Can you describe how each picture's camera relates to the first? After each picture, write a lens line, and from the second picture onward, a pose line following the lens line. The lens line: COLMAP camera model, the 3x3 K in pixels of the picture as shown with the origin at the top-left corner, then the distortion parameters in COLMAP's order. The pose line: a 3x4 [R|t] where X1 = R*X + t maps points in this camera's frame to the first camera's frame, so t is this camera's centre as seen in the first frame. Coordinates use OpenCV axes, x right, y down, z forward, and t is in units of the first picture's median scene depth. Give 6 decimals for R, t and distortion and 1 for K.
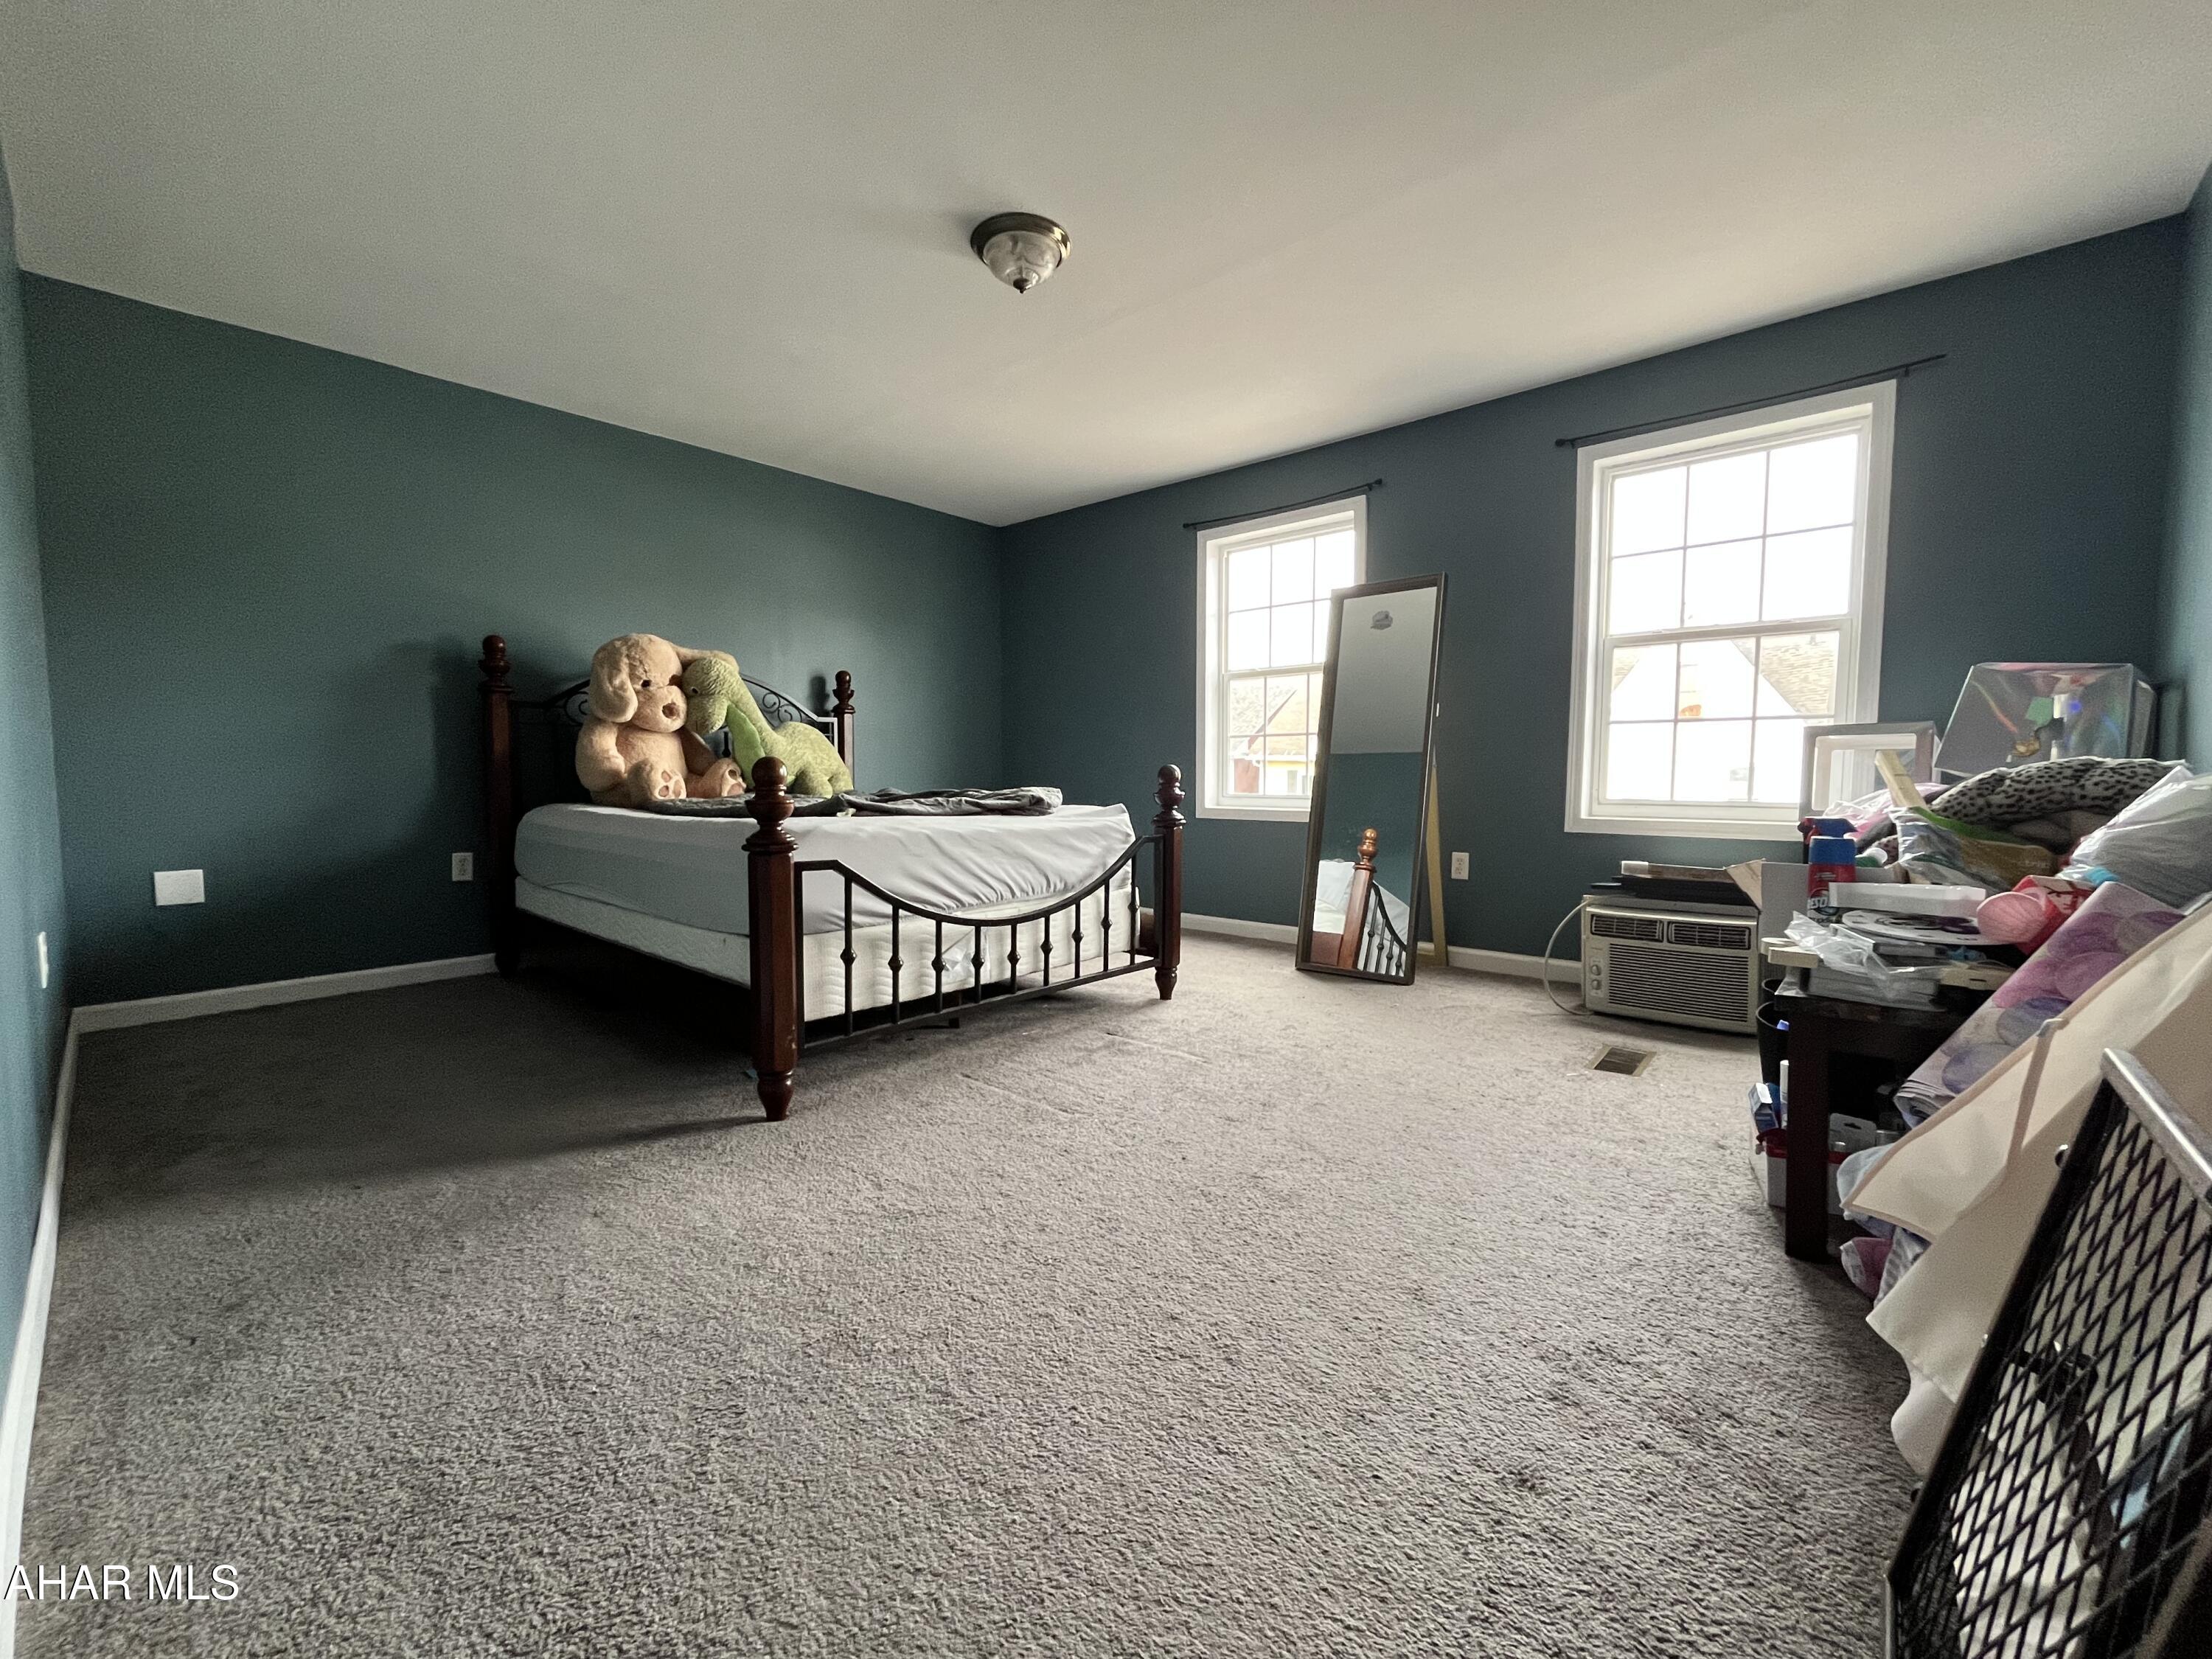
lens RADIAL K [[873.5, 0, 1106.0], [0, 873.5, 829.5], [0, 0, 1]] dist [-0.002077, -0.000235]
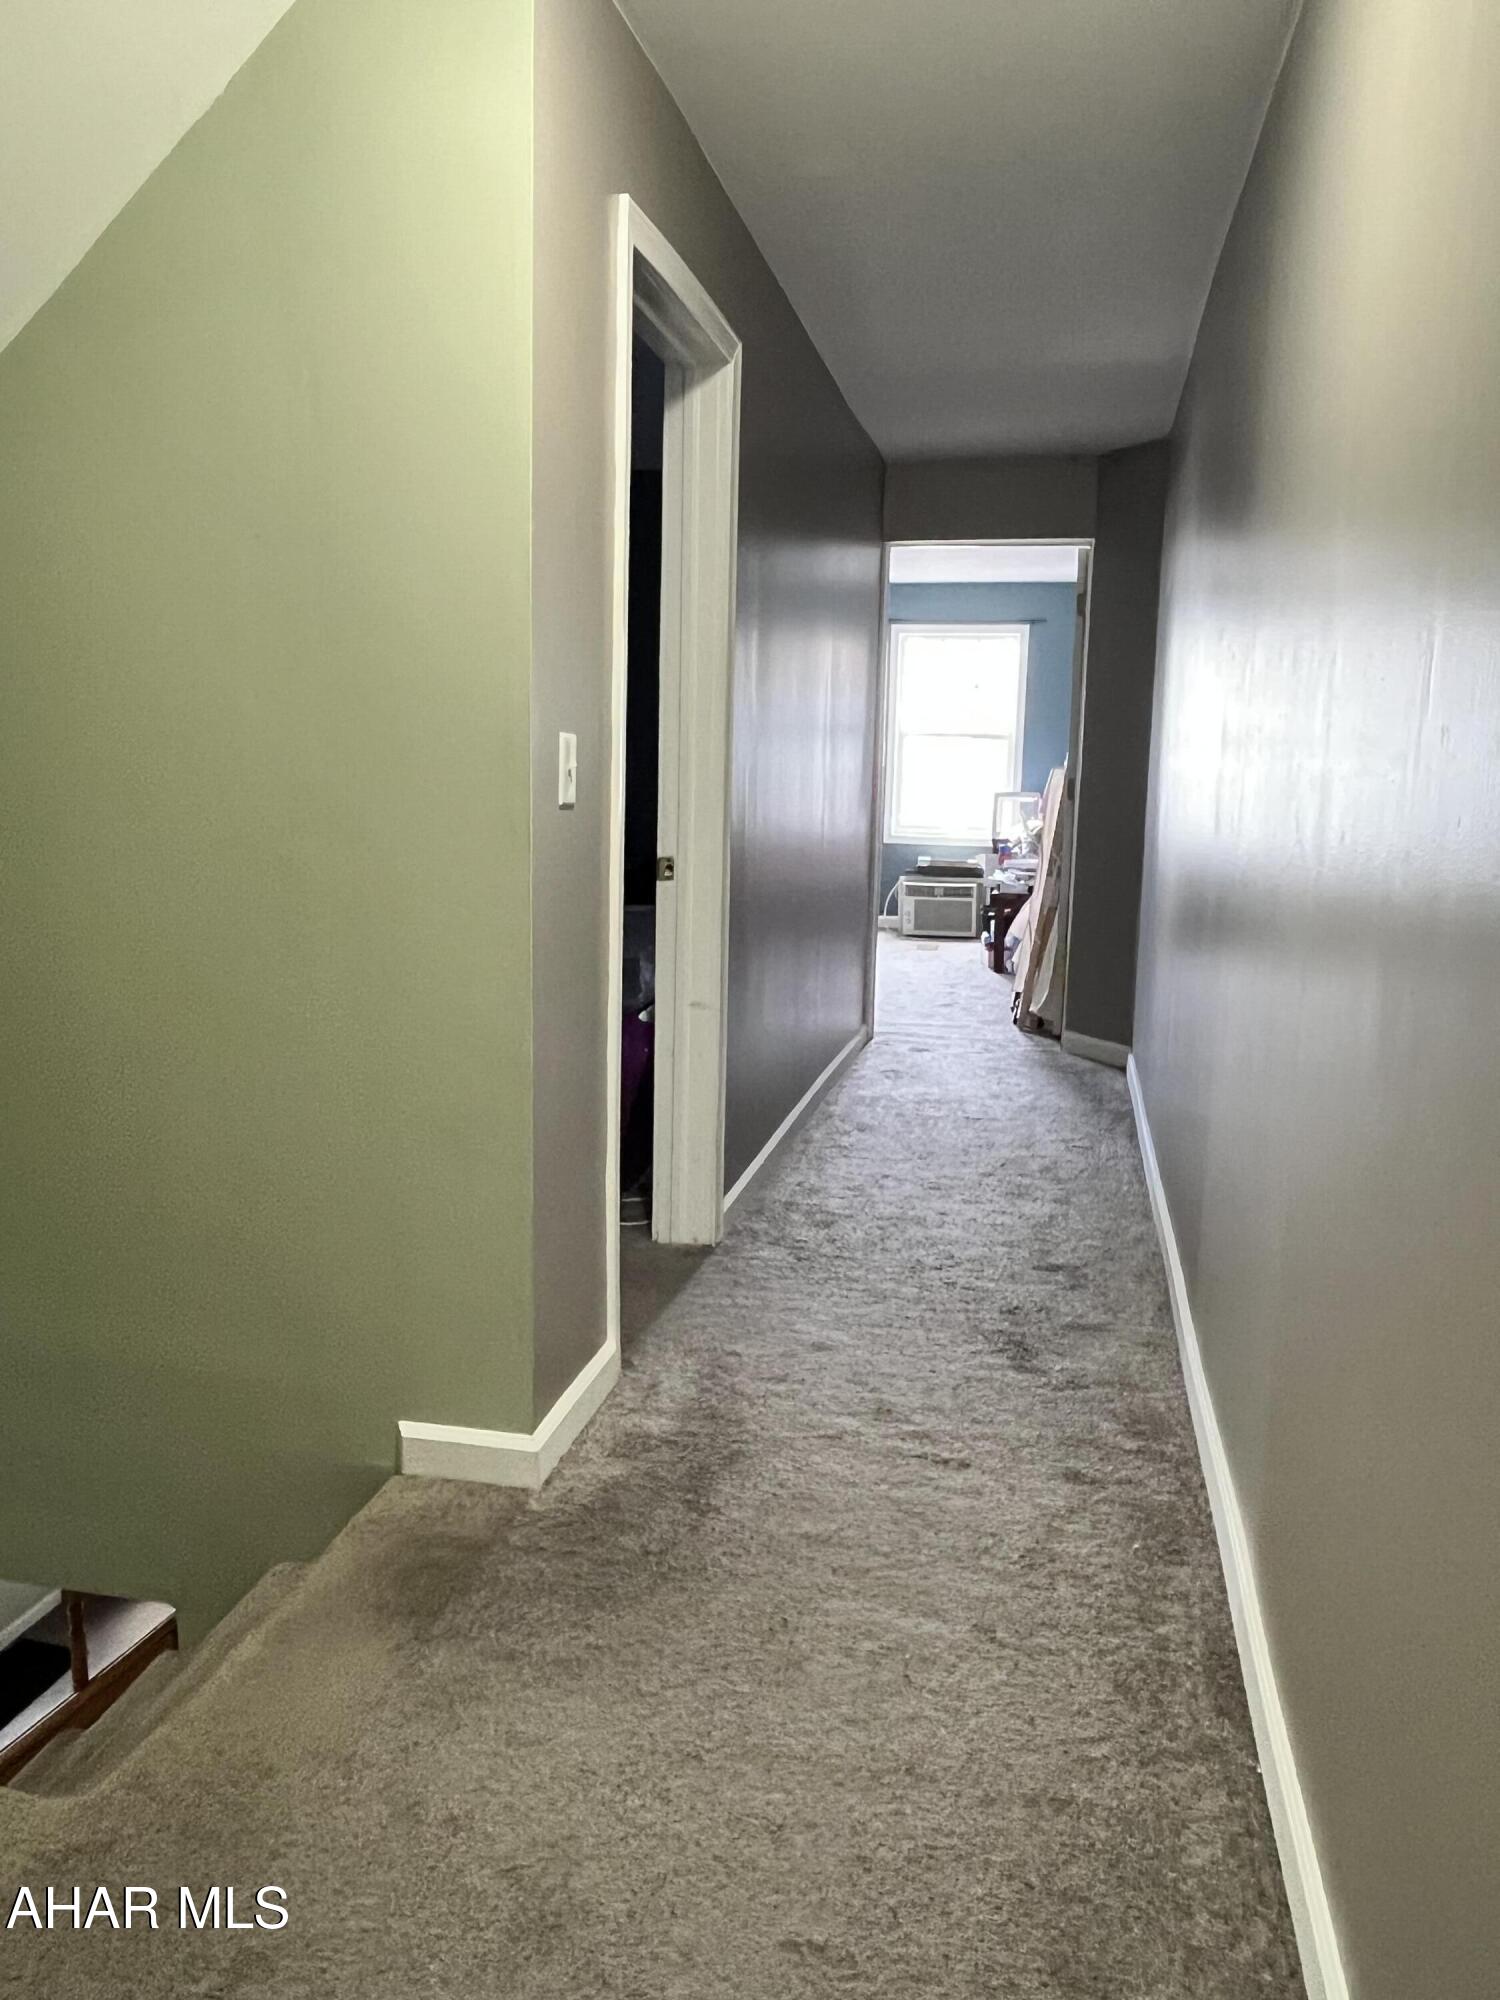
lens RADIAL K [[1409.5, 0, 750.0], [0, 1409.5, 1000.0], [0, 0, 1]] dist [0.001223, 0.000082]
pose [[0.866428, -0.067245, 0.494754, -1.446068], [0.009063, 0.992844, 0.119072, -0.028827], [-0.499221, -0.098683, 0.860837, -1.707108]]
